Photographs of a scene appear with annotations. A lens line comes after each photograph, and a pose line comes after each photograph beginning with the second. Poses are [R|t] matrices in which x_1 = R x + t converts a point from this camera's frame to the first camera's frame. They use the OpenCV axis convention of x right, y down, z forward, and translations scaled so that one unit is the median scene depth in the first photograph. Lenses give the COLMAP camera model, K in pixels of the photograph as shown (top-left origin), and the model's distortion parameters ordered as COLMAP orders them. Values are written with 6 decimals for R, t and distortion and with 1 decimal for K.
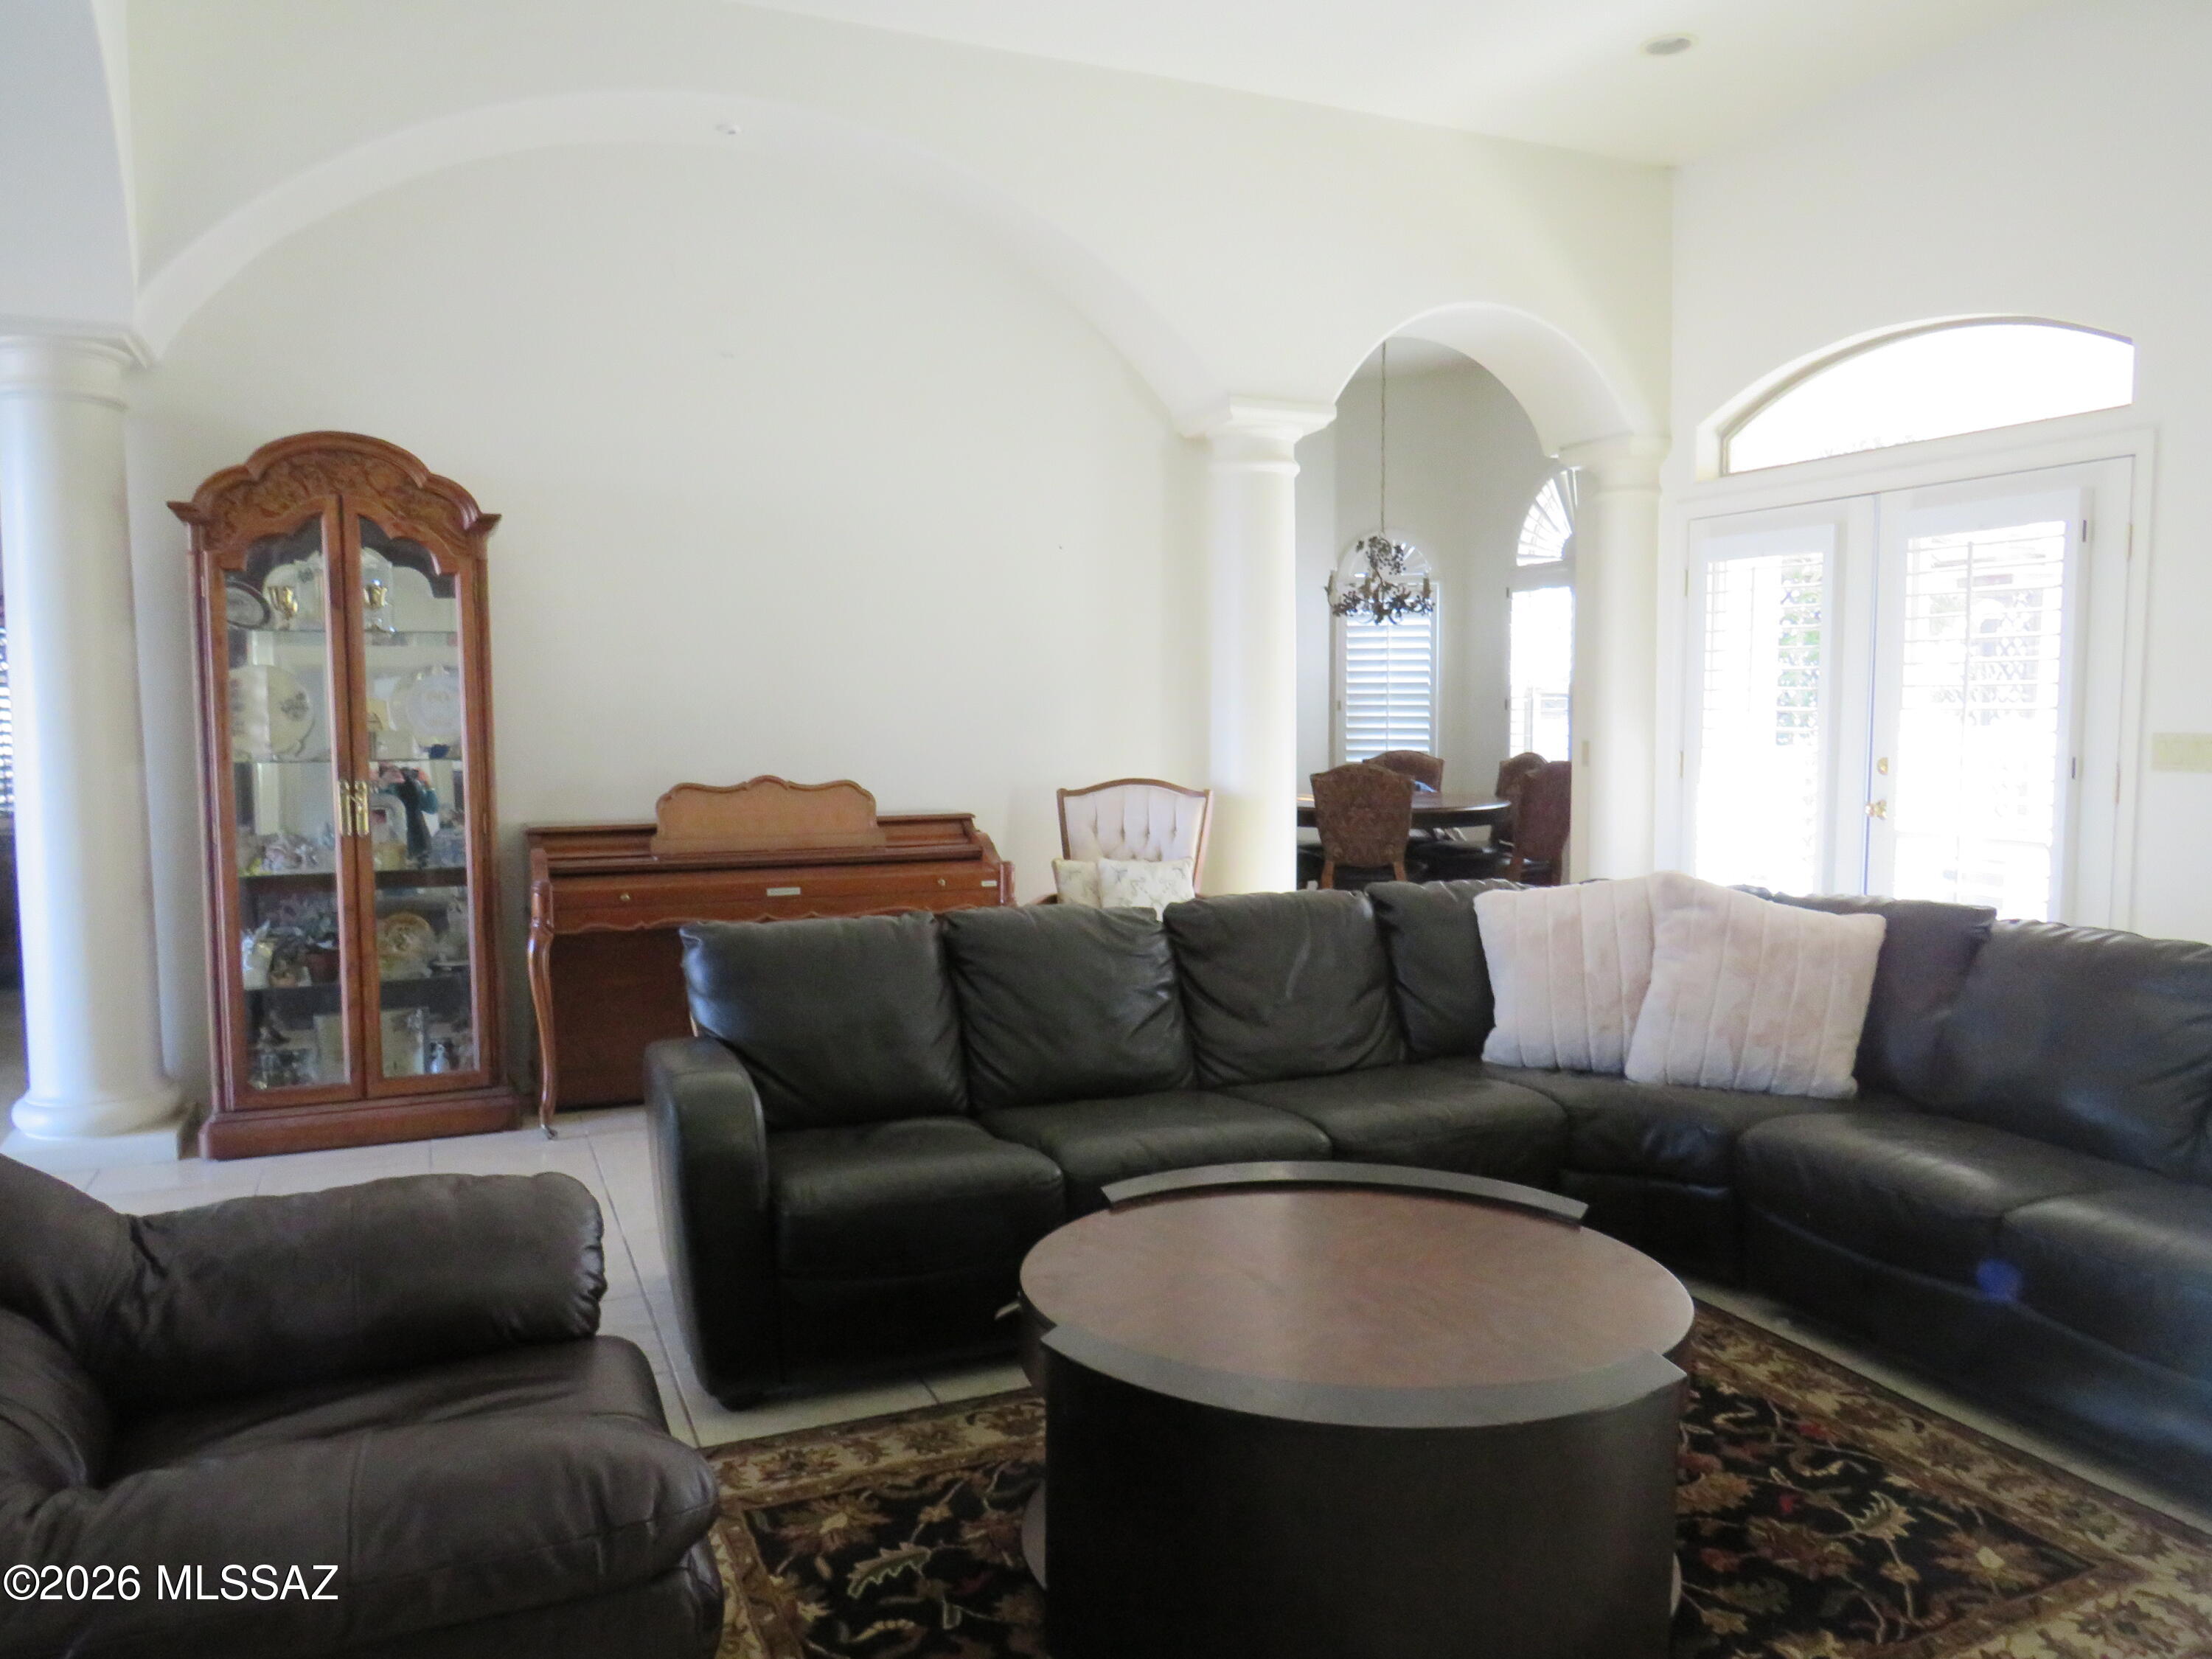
lens RADIAL K [[1565.6, 0, 1104.6], [0, 1565.6, 830.4], [0, 0, 1]] dist [-0.029241, 0.018545]
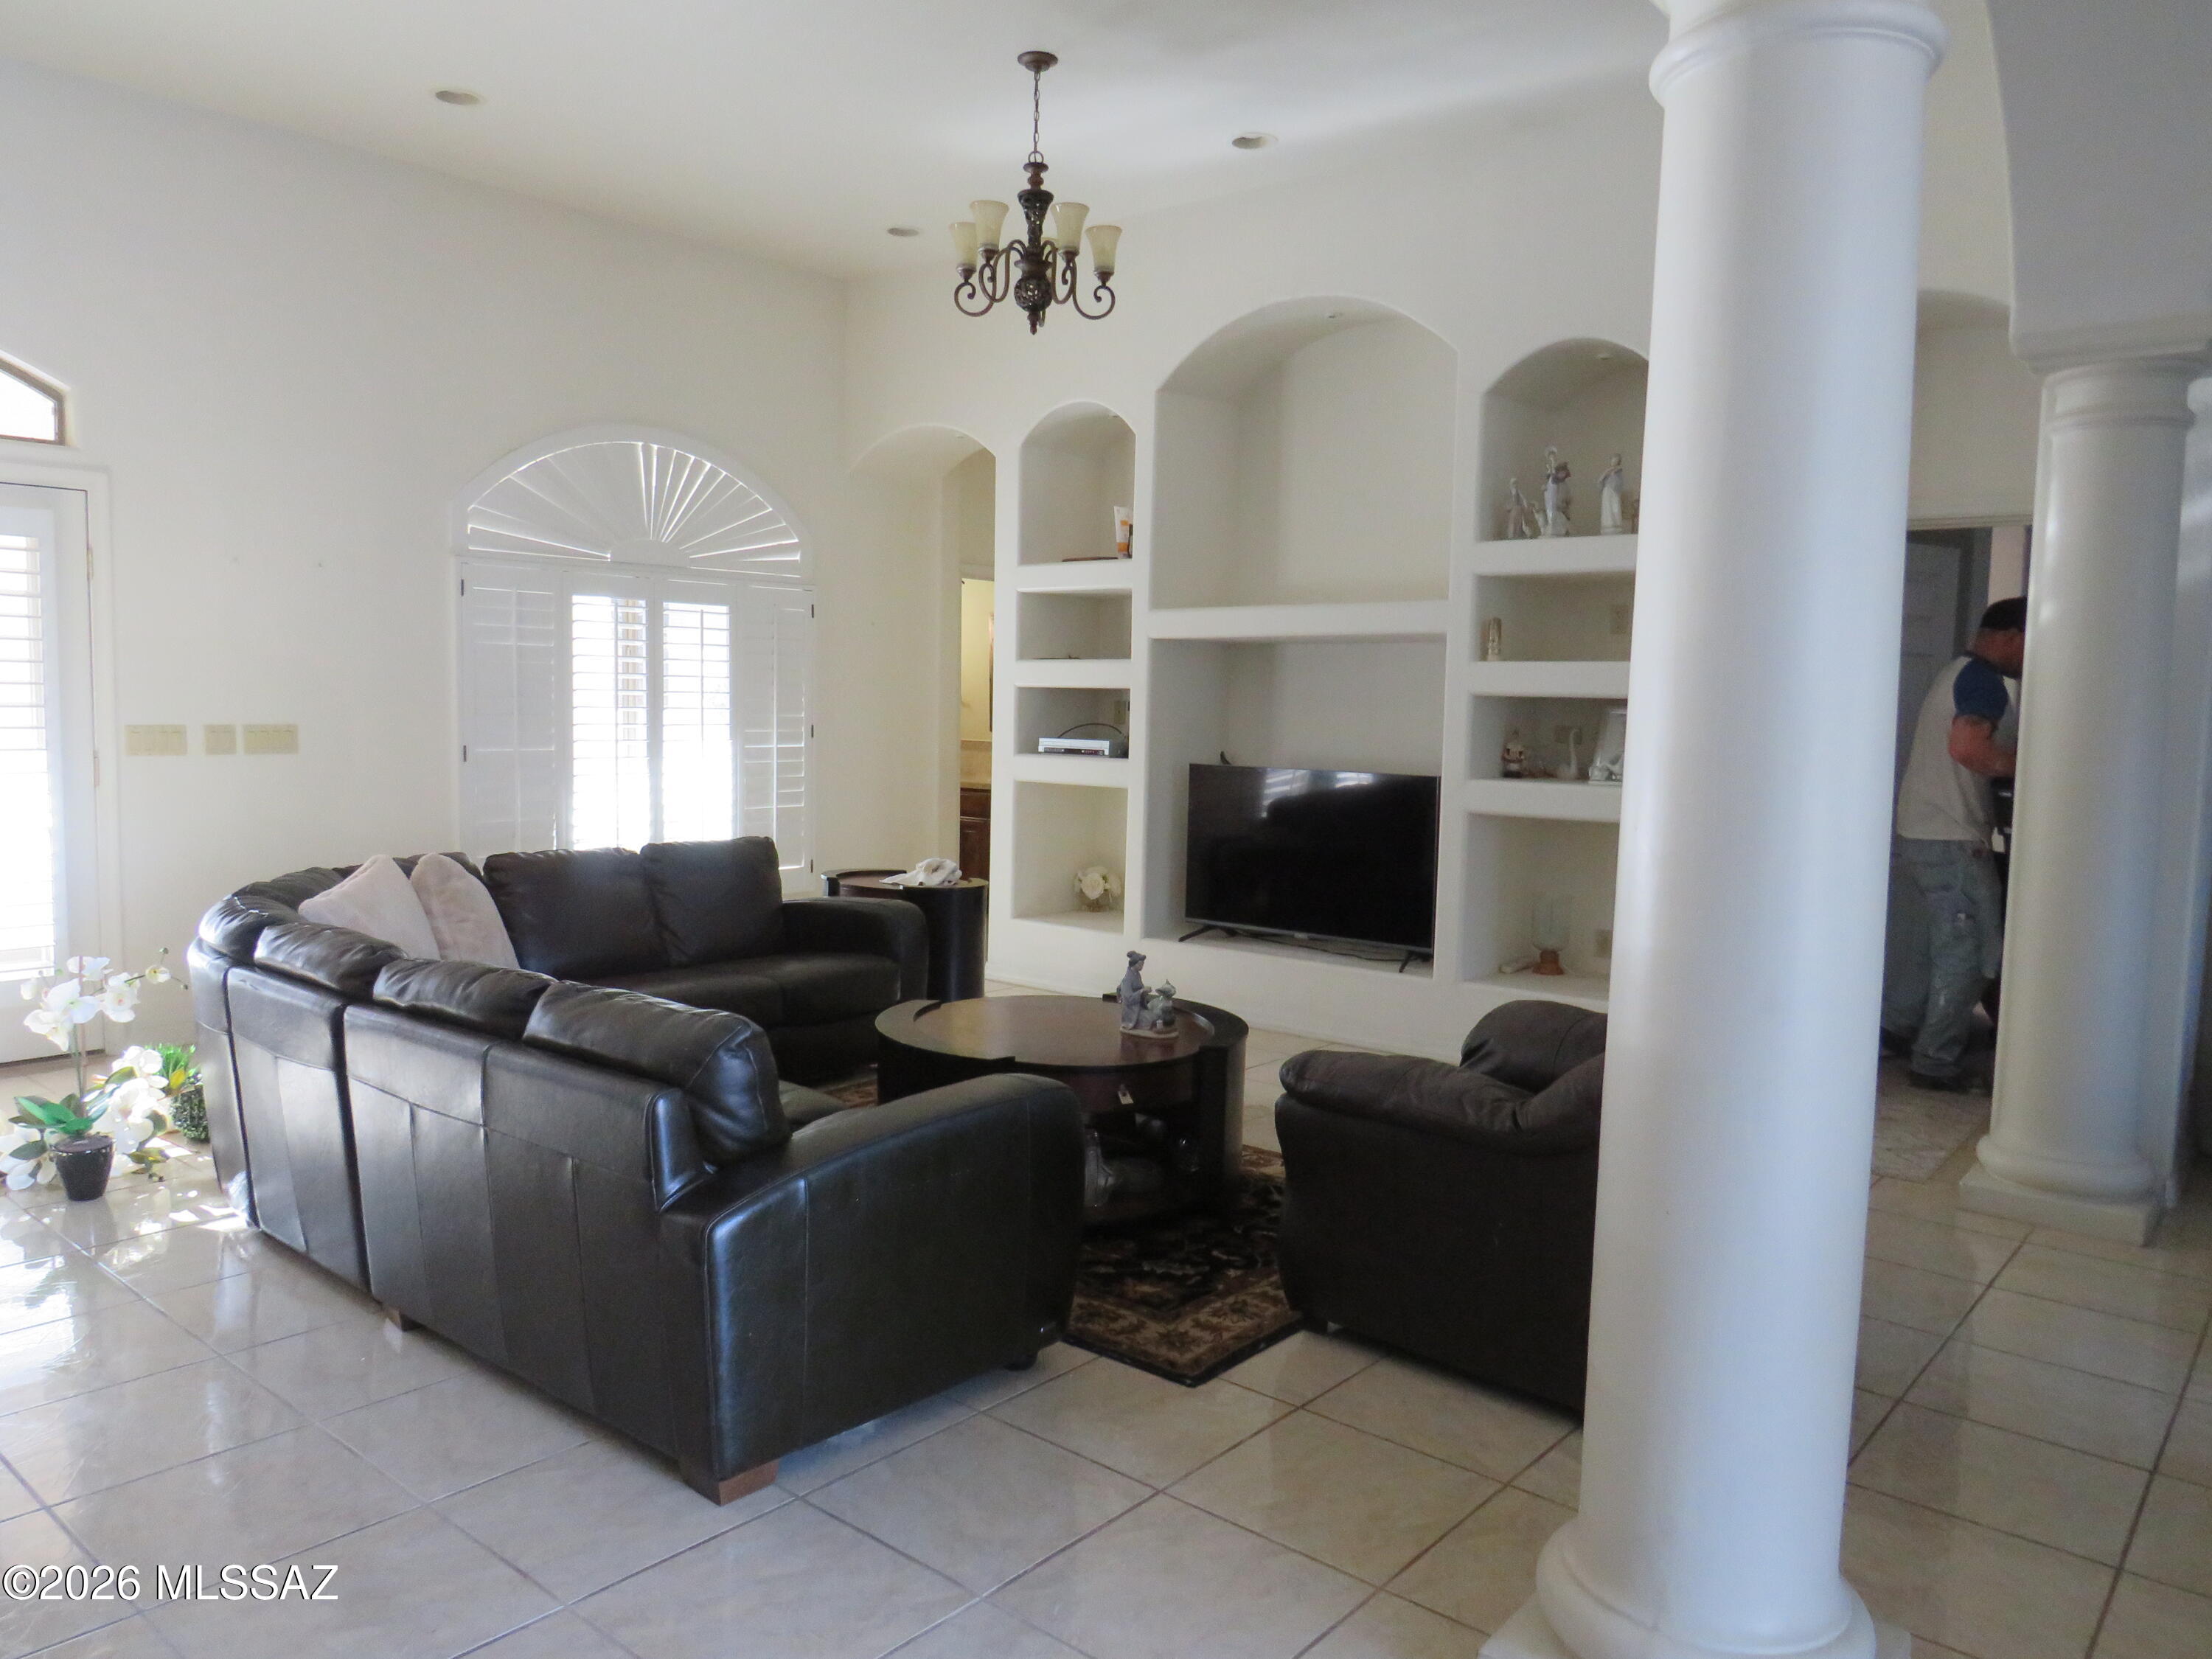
lens RADIAL K [[1565.6, 0, 1106.8], [0, 1565.6, 831.0], [0, 0, 1]] dist [-0.029241, 0.018545]
pose [[-0.446758, -0.084389, 0.890666, -1.356886], [0.052517, 0.991351, 0.120271, -0.156023], [-0.893112, 0.100508, -0.438462, 1.545901]]
